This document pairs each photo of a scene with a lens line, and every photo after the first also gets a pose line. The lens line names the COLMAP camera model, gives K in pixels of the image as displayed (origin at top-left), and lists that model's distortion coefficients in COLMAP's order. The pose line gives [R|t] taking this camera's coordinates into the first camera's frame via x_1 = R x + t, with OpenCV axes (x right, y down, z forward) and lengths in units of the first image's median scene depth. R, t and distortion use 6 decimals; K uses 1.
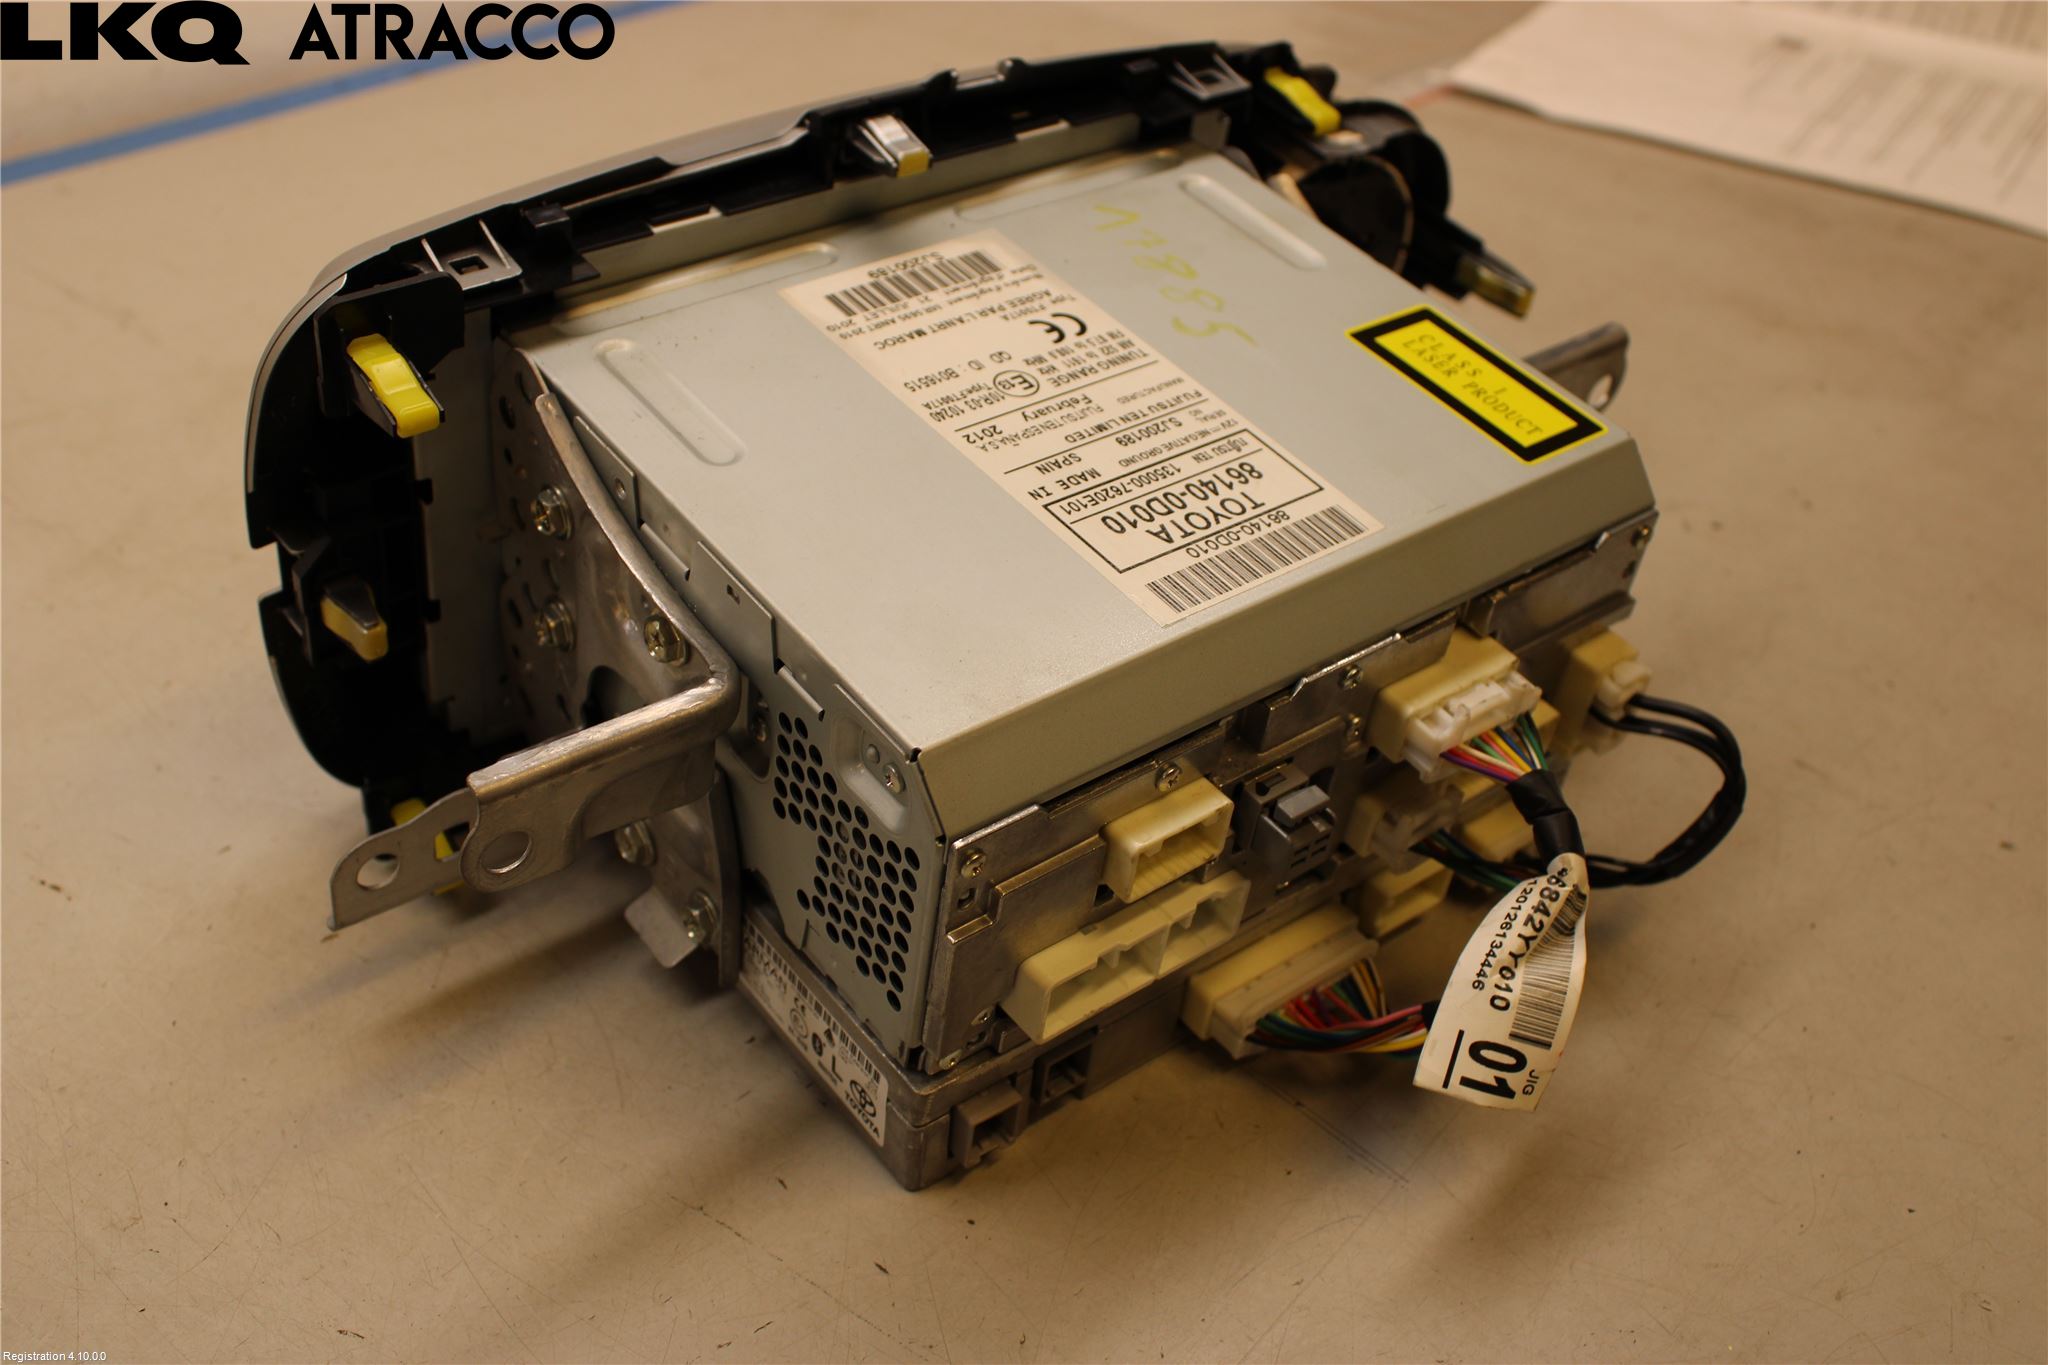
lens RADIAL K [[2099.0, 0, 1024.9], [0, 2099.0, 689.0], [0, 0, 1]] dist [-0.081773, 0.000000]
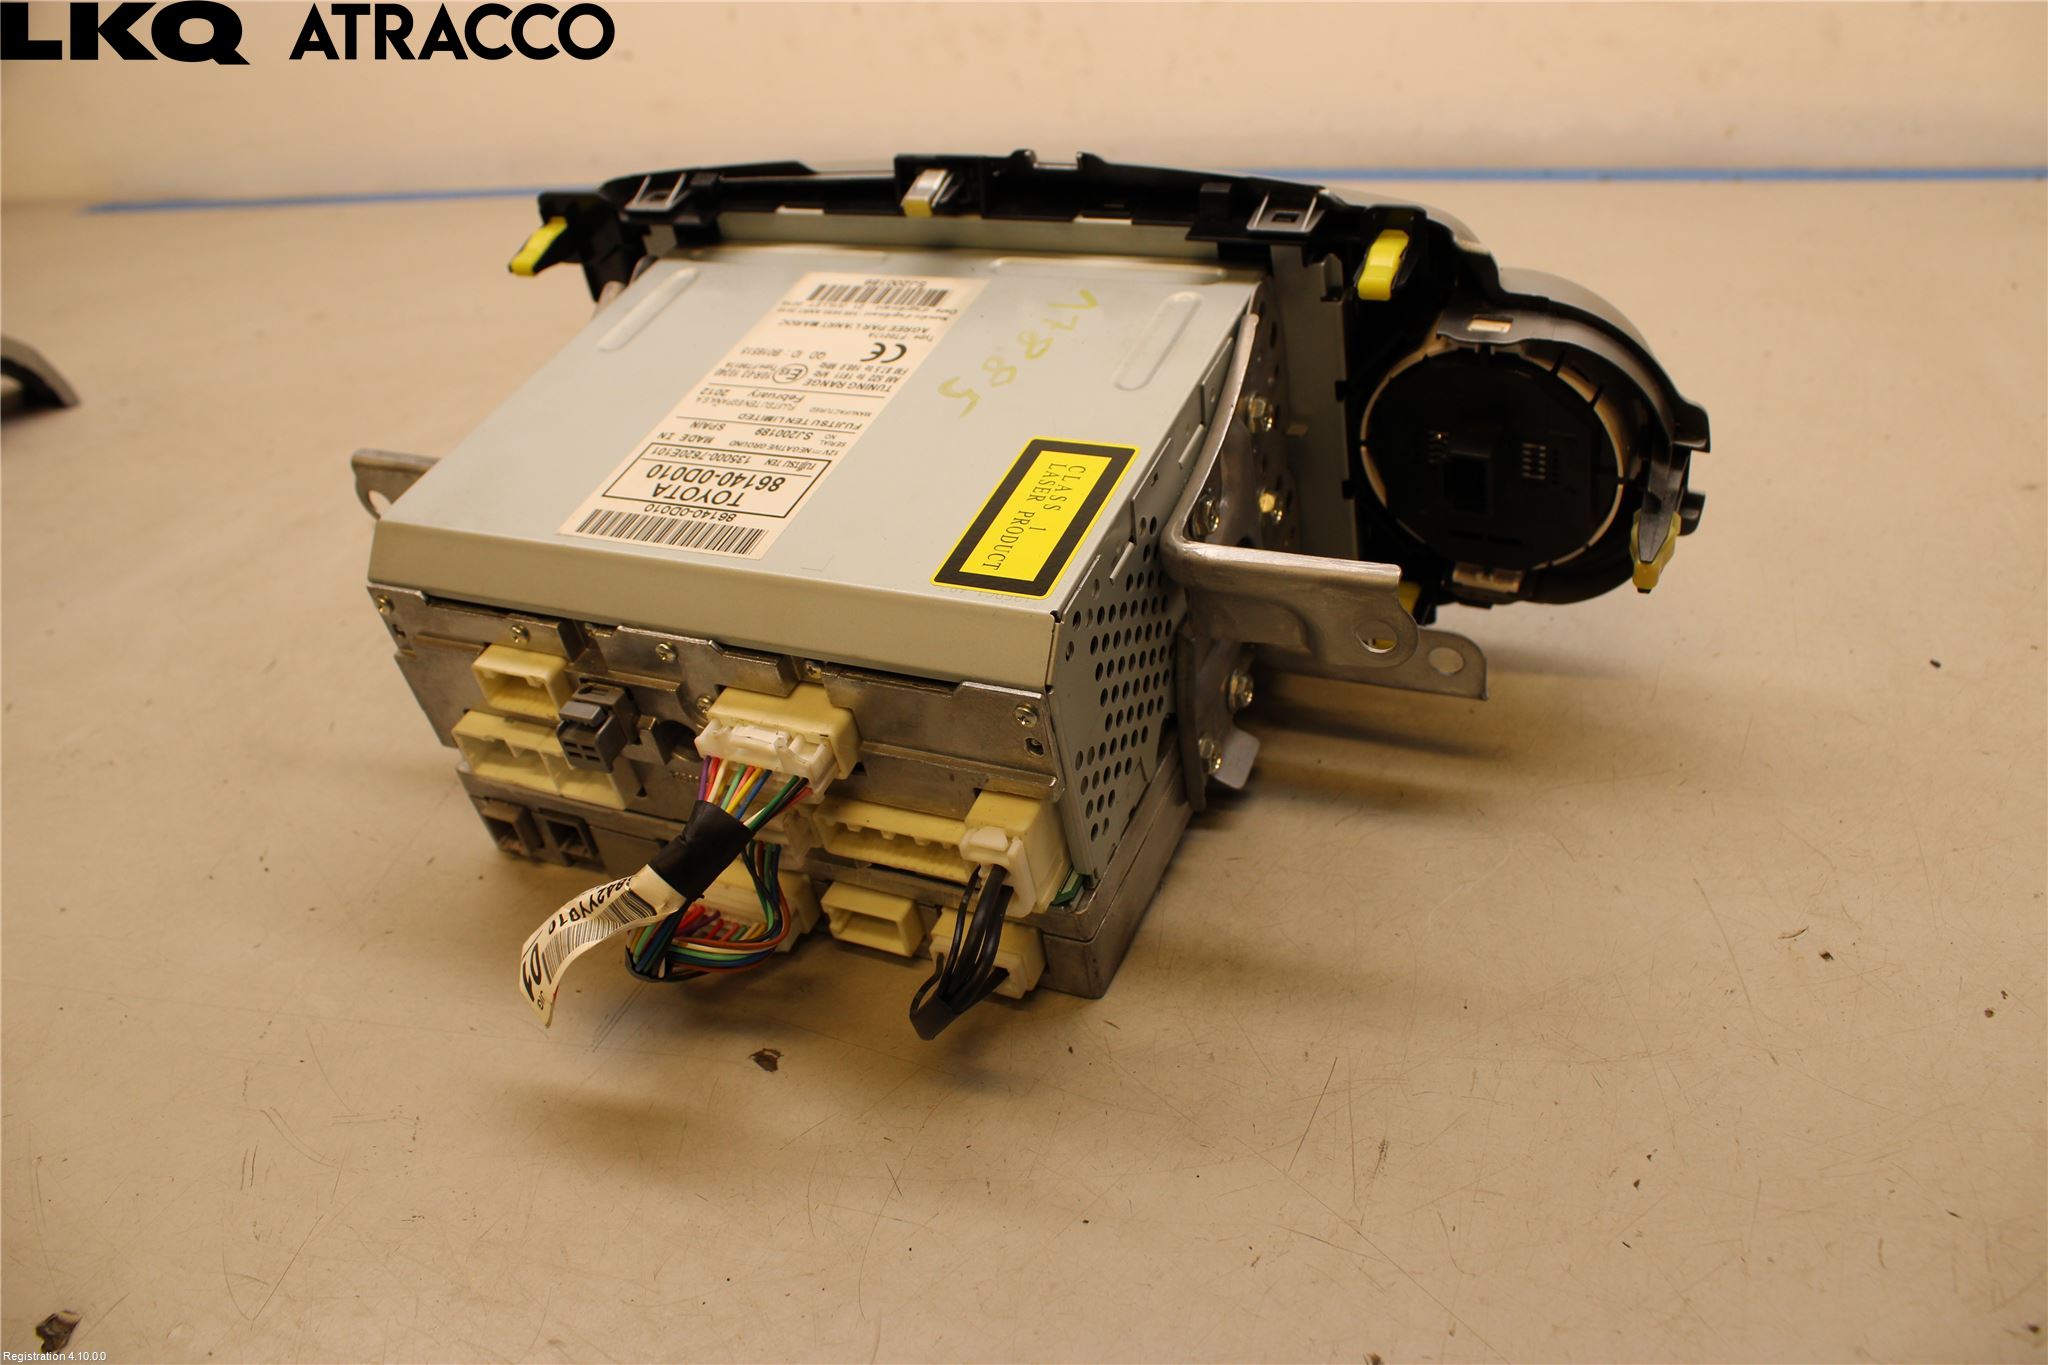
lens RADIAL K [[1641.2, 0, 1031.9], [0, 1641.2, 667.1], [0, 0, 1]] dist [-0.134546, 0.033422]
pose [[0.441403, 0.416735, -0.794667, 0.931952], [-0.409460, 0.881576, 0.234874, -0.283906], [0.798439, 0.221711, 0.559767, 0.607277]]
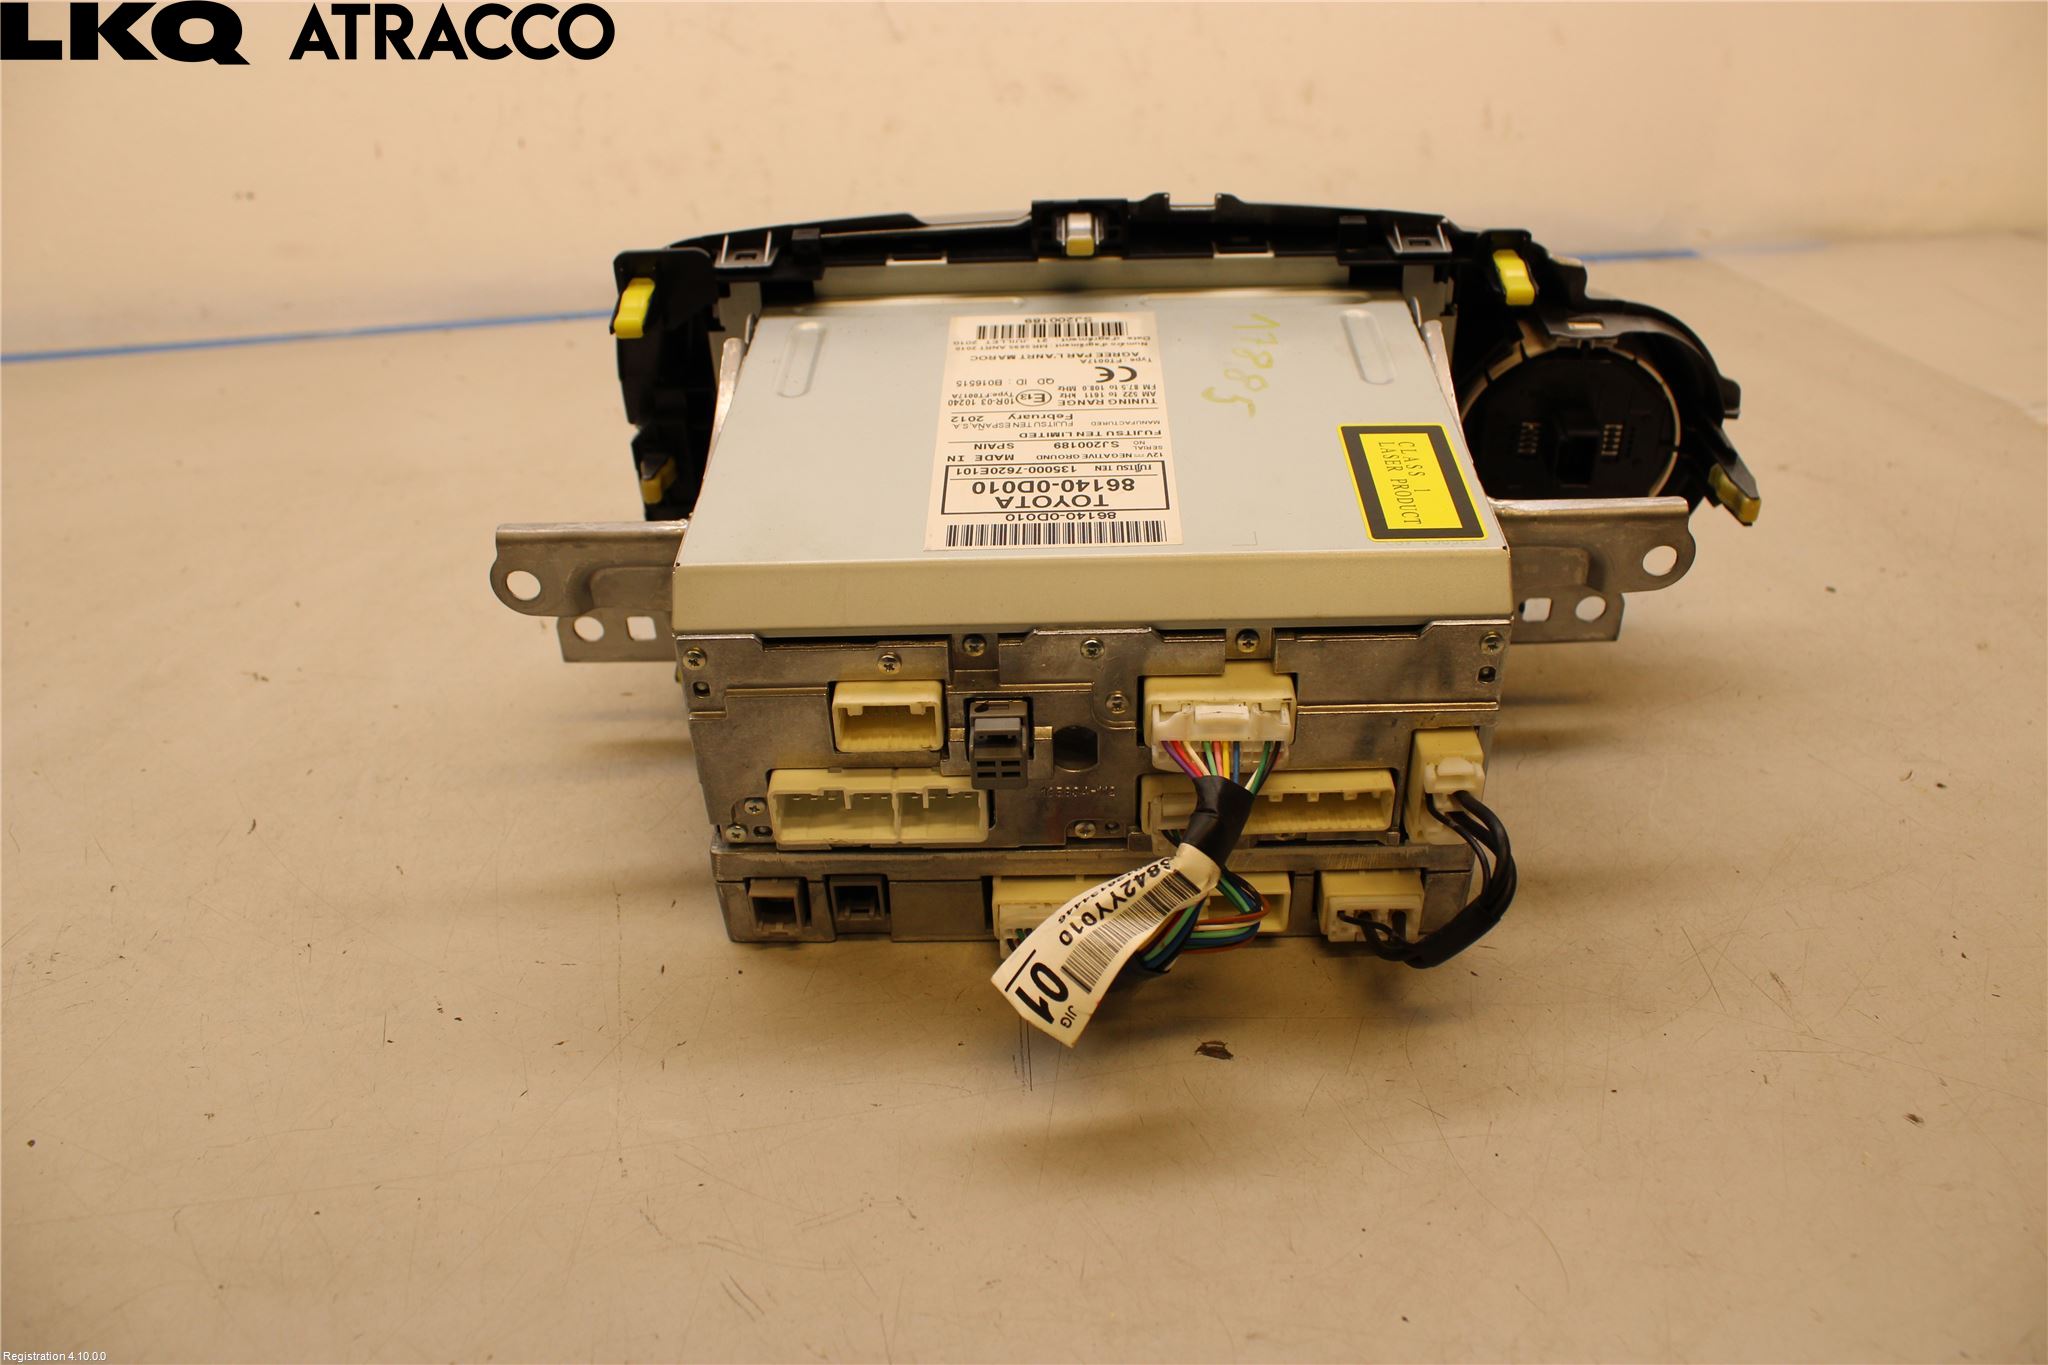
lens RADIAL K [[1641.2, 0, 1026.9], [0, 1641.2, 674.2], [0, 0, 1]] dist [-0.134546, 0.033422]
pose [[0.766326, 0.254790, -0.589769, 0.636797], [-0.322796, 0.946410, -0.010565, 0.028092], [0.555471, 0.198472, 0.807503, 0.218989]]
